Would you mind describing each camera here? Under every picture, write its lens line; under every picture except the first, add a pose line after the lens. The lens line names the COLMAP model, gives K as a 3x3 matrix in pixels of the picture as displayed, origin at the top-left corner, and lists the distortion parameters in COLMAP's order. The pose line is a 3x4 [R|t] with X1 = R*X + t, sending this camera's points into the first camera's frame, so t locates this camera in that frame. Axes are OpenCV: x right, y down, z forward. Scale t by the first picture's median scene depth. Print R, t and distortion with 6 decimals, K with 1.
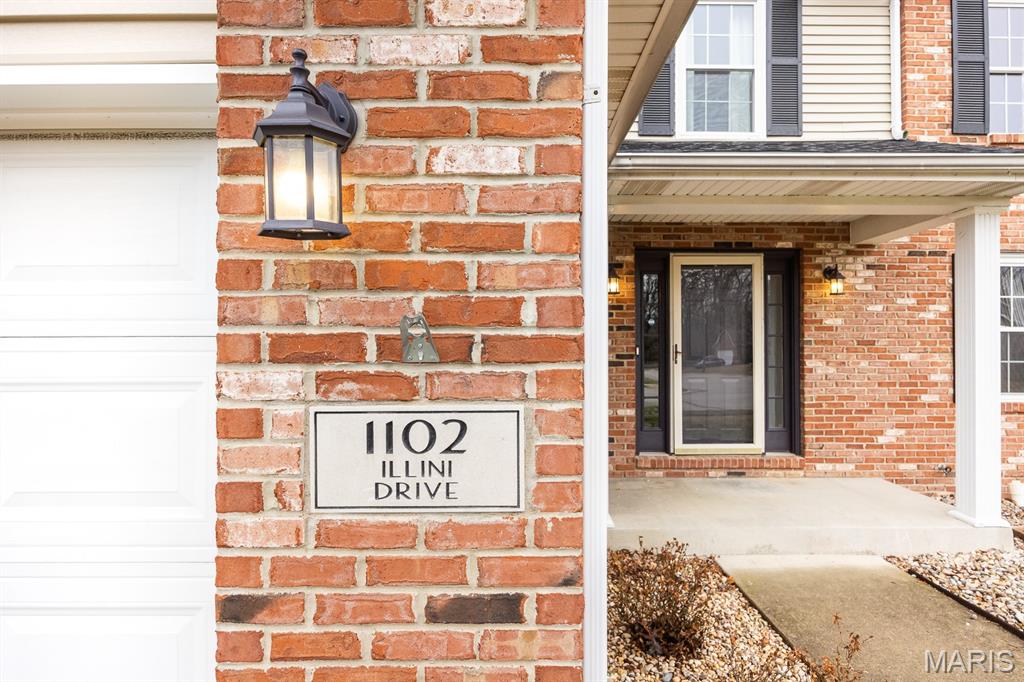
lens RADIAL K [[613.2, 0, 513.3], [0, 613.2, 367.3], [0, 0, 1]] dist [-0.006170, -0.001502]
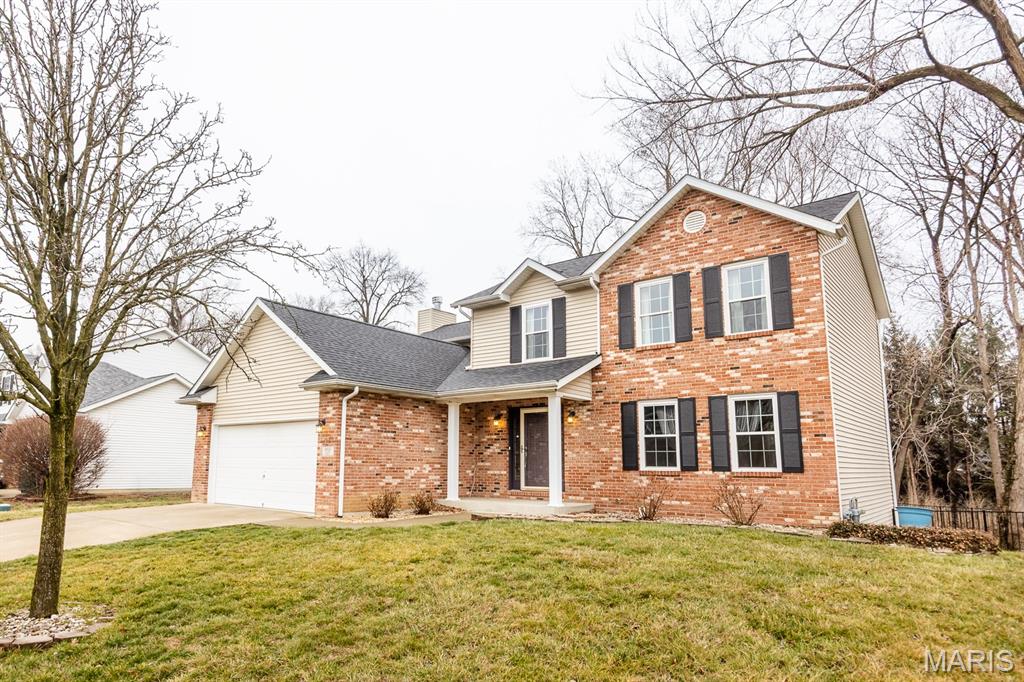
lens RADIAL K [[613.2, 0, 513.3], [0, 613.2, 367.3], [0, 0, 1]] dist [-0.006170, -0.001502]
pose [[0.780582, -0.091437, -0.618329, 1.808402], [0.006220, 0.990330, -0.138596, -0.005804], [0.625022, 0.104340, 0.773603, -0.987076]]
